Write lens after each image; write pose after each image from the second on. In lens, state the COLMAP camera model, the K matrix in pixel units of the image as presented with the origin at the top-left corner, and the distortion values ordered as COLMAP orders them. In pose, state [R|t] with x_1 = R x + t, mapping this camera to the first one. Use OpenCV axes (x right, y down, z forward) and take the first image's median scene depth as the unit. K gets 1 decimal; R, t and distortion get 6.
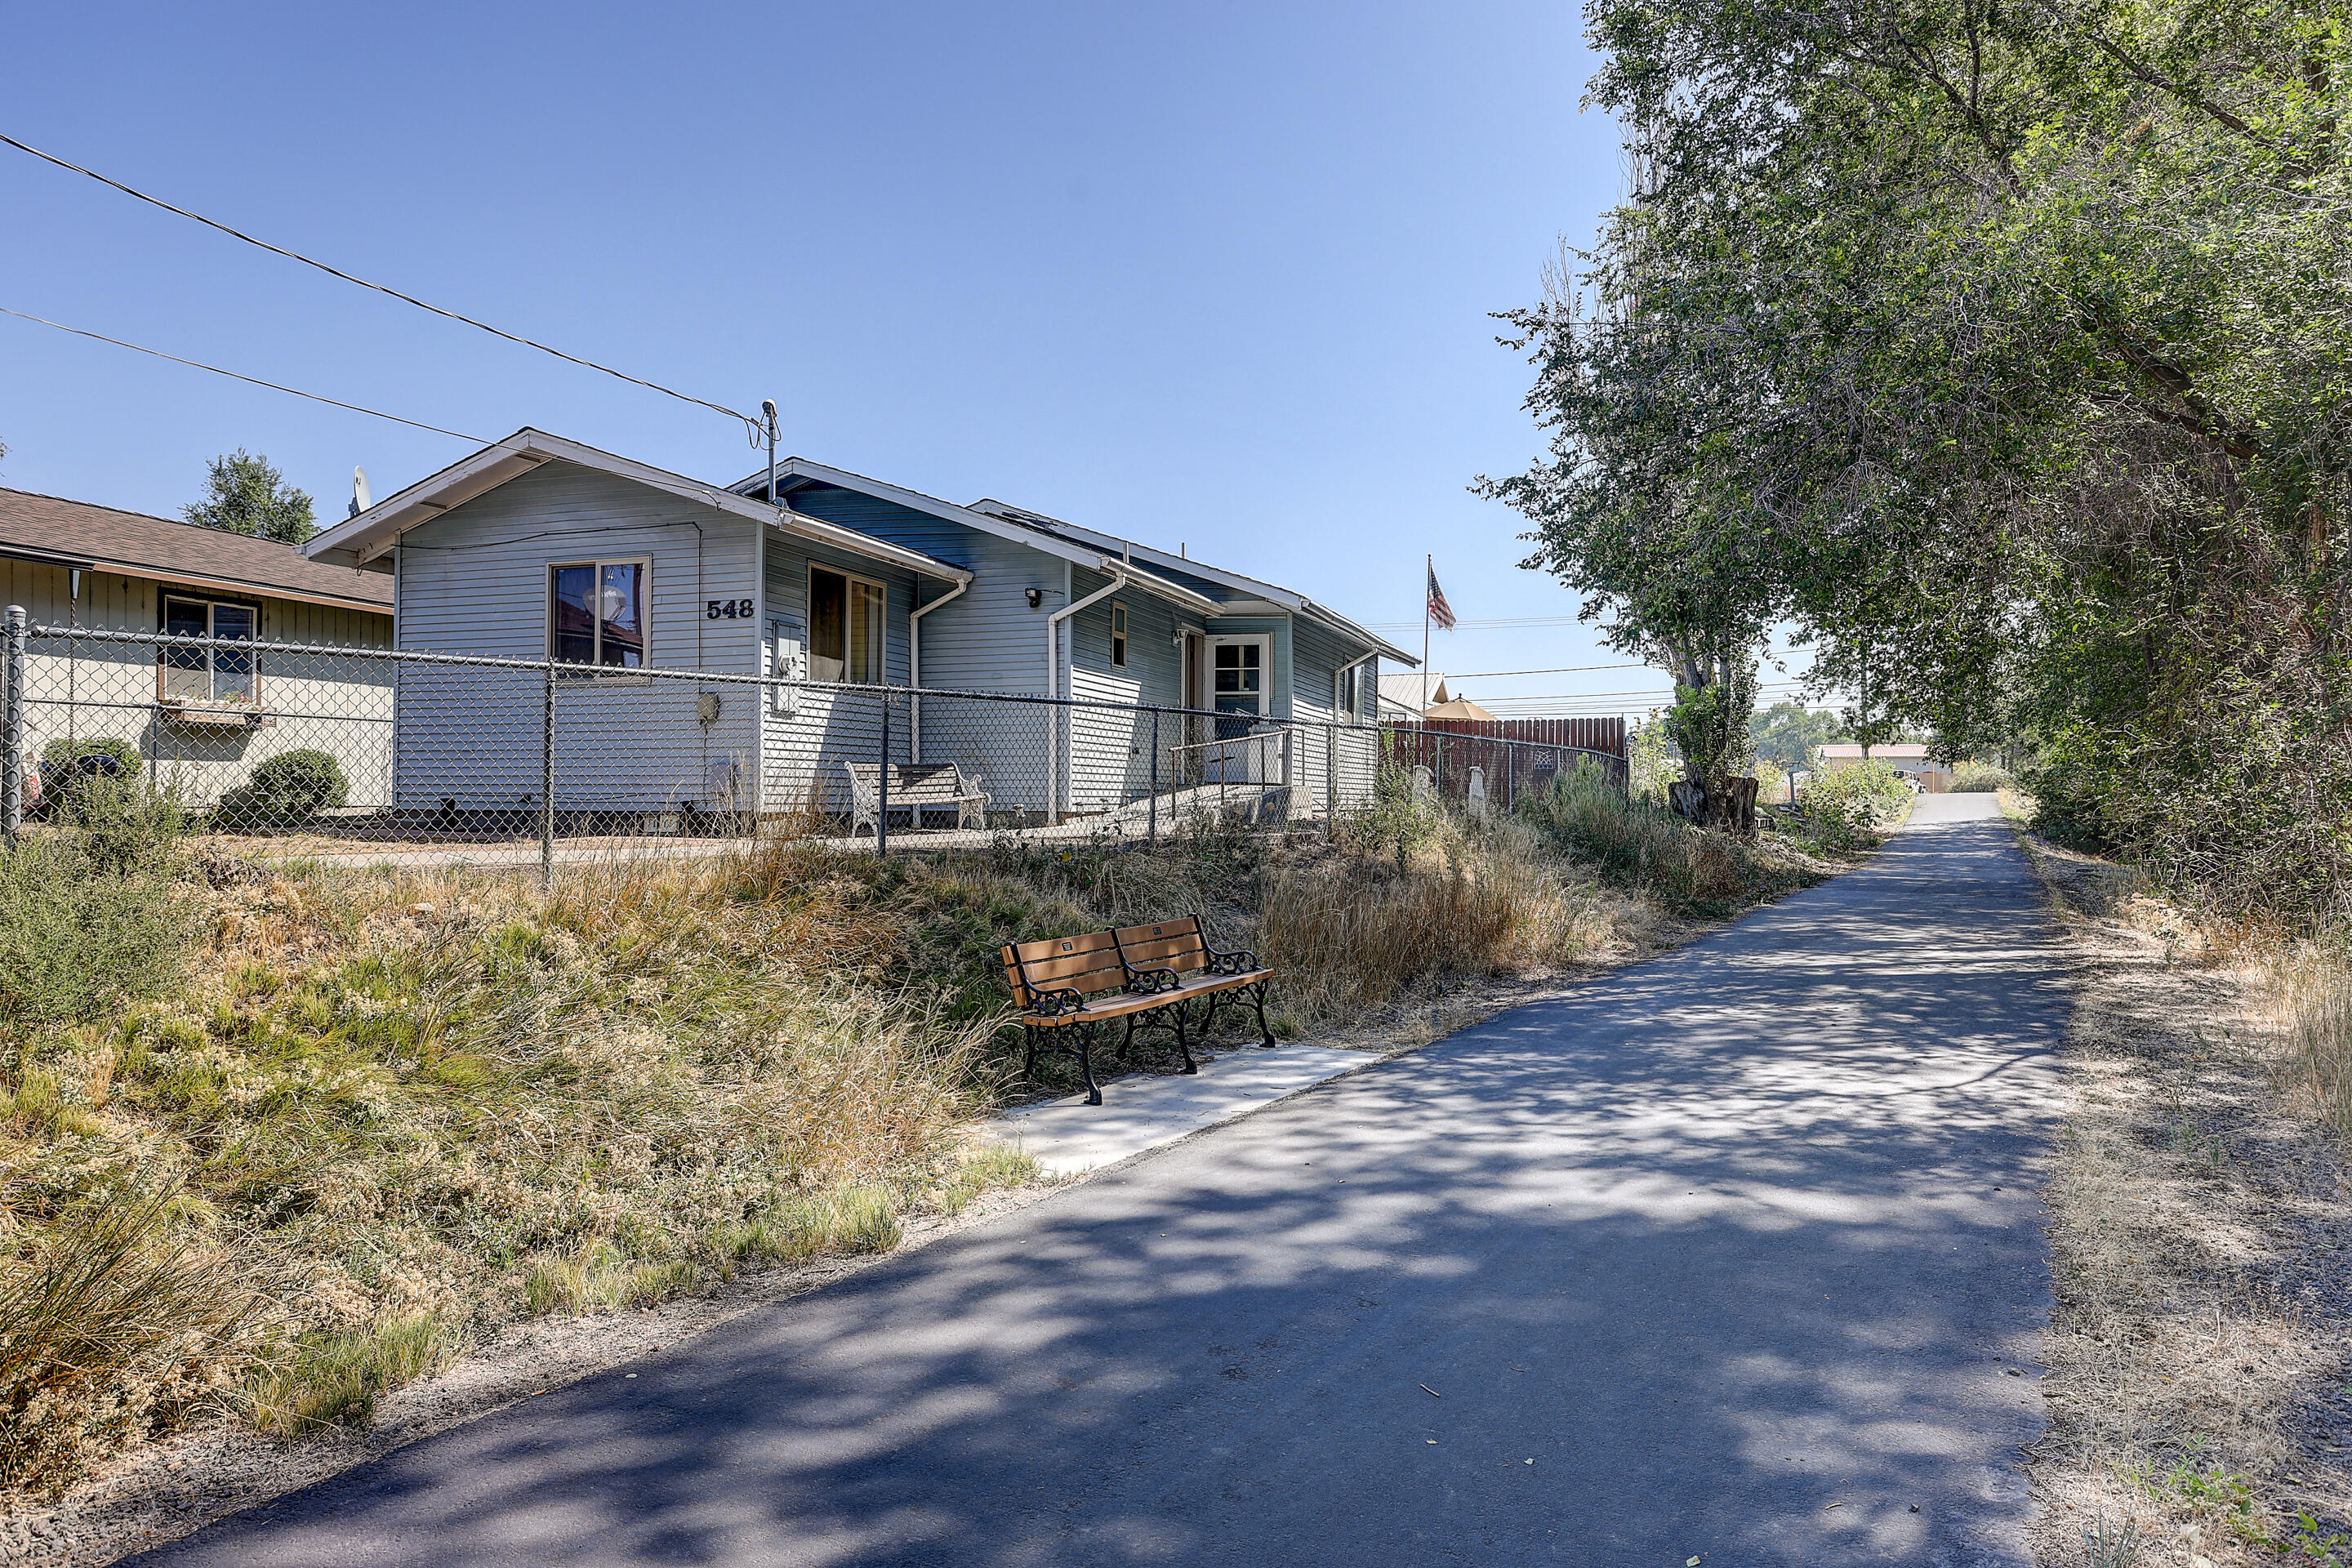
lens RADIAL K [[1646.9, 0, 1176.0], [0, 1646.9, 784.0], [0, 0, 1]] dist [0.003846, 0.003056]
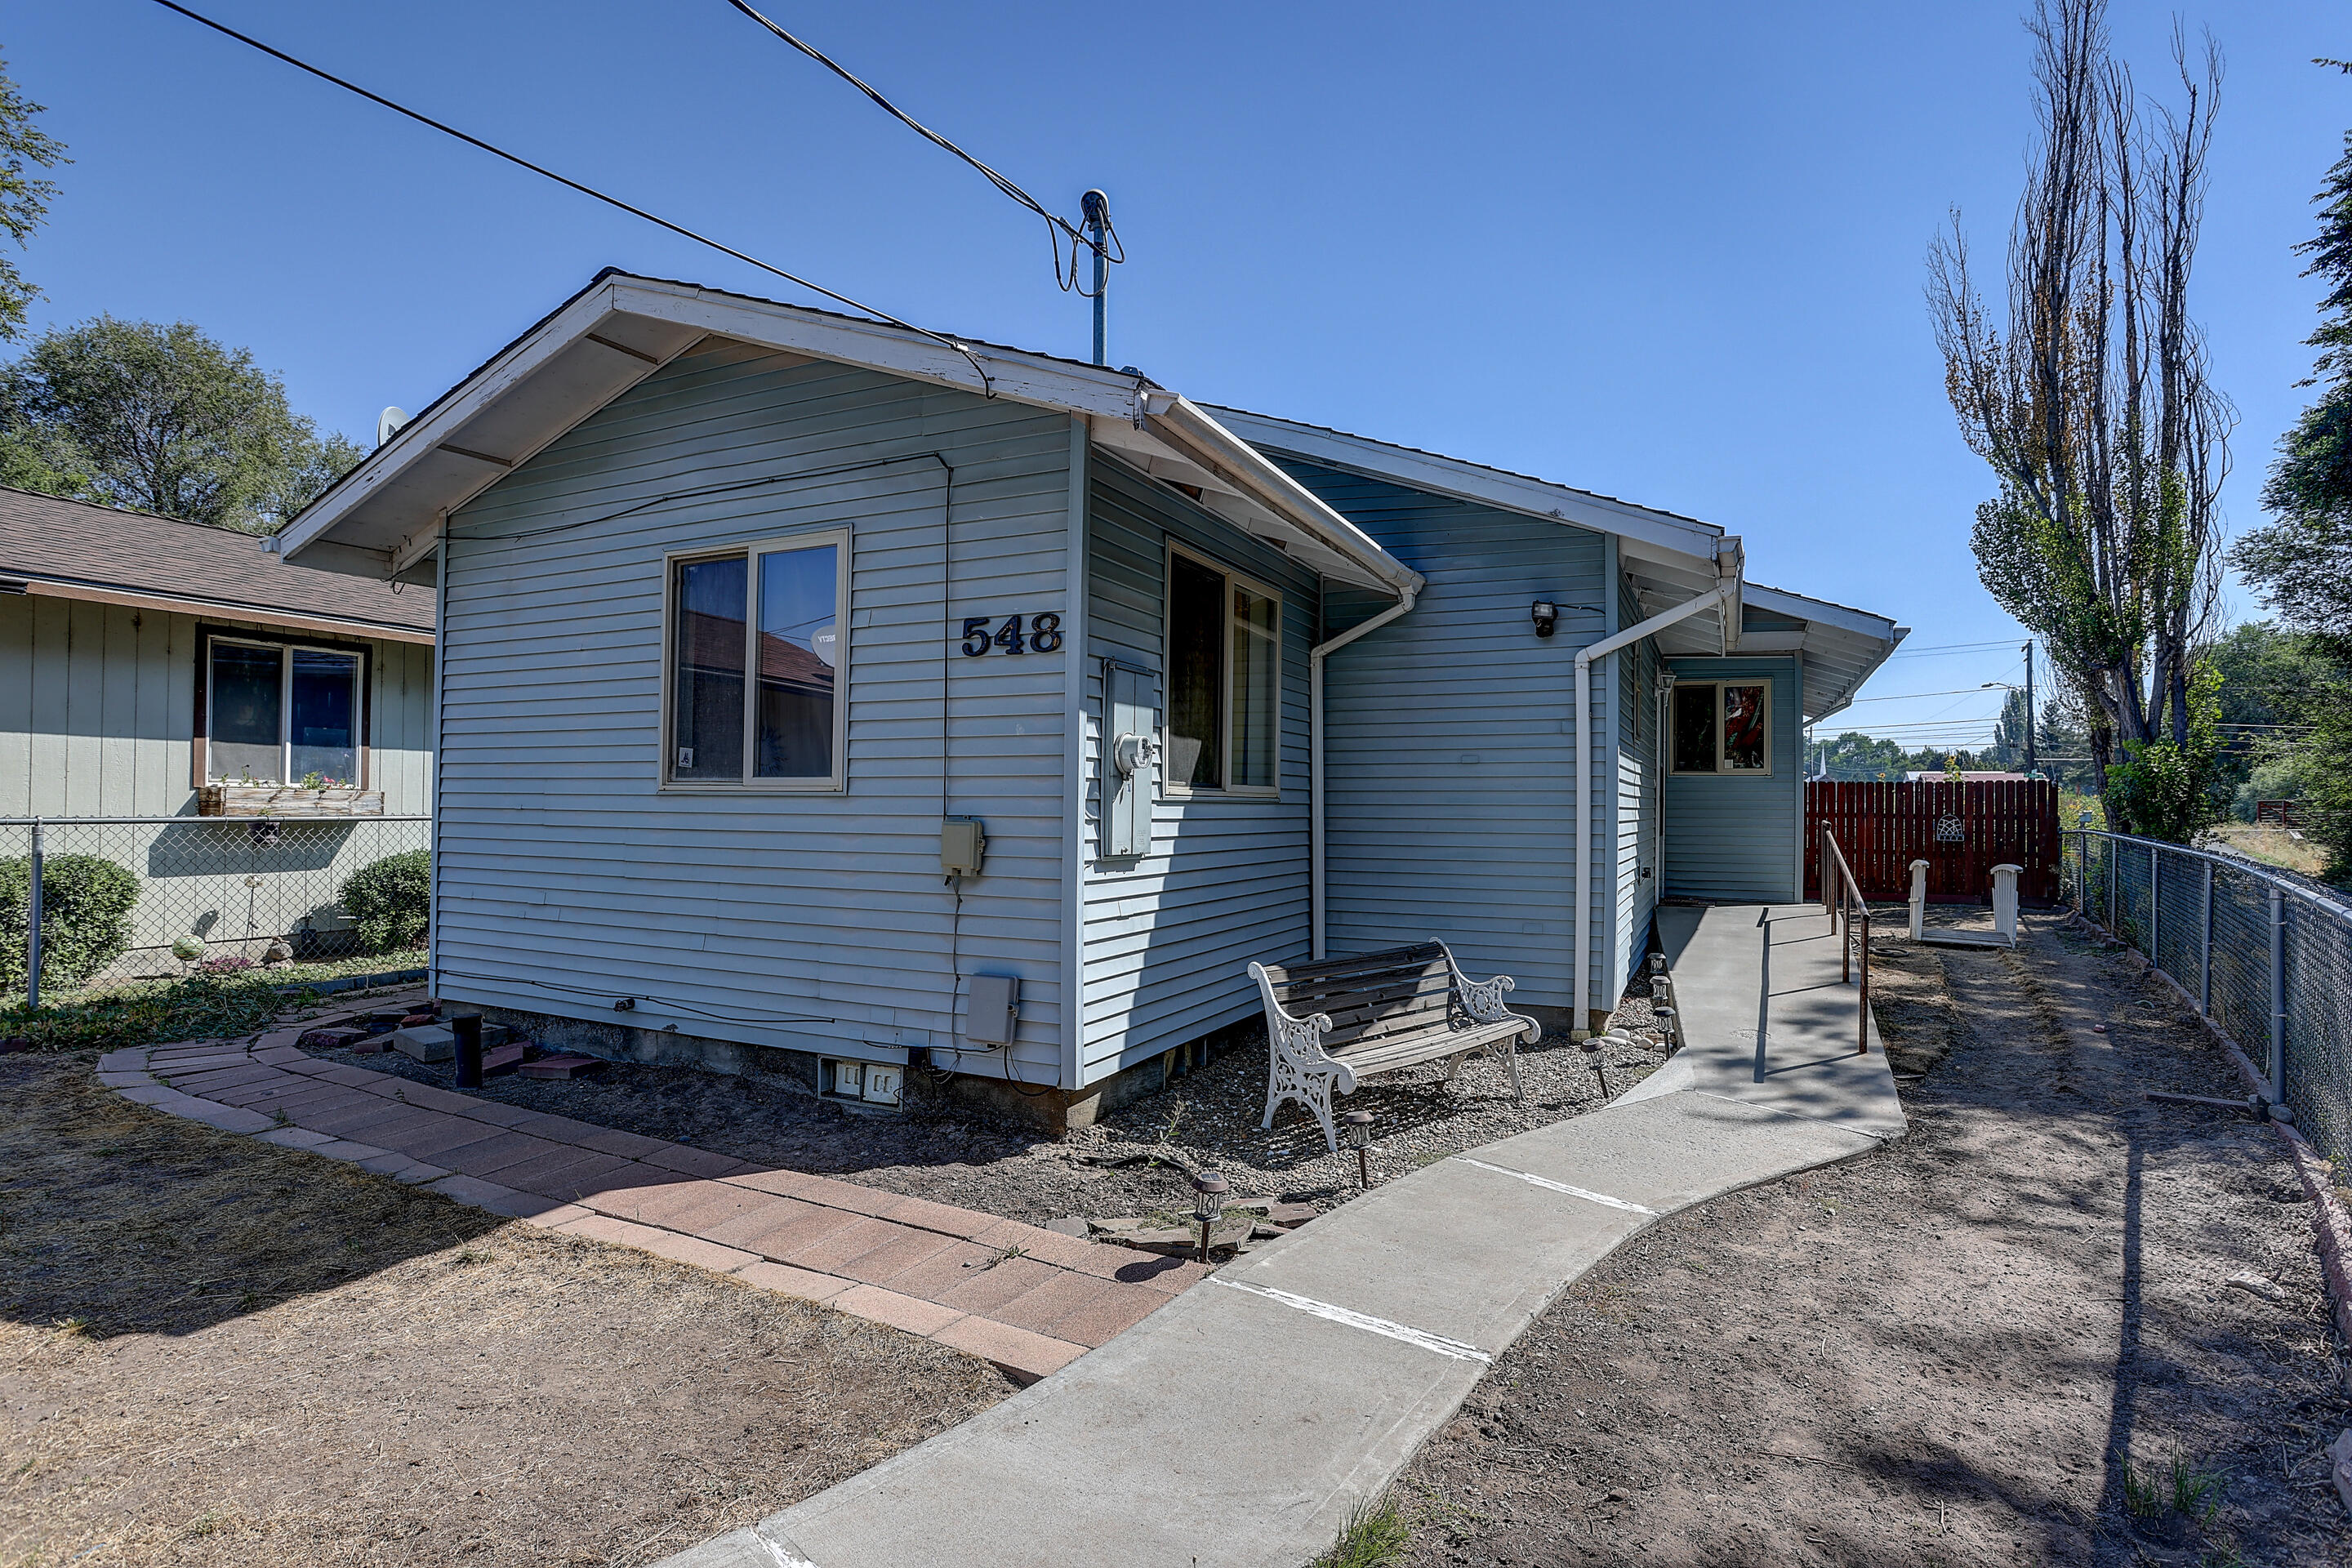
lens RADIAL K [[1167.3, 0, 1176.0], [0, 1167.3, 784.0], [0, 0, 1]] dist [-0.069120, 0.031928]
pose [[0.995007, 0.004733, -0.099690, -0.185929], [-0.004765, 0.999989, -0.000087, -0.062749], [0.099688, 0.000561, 0.995019, 0.659581]]
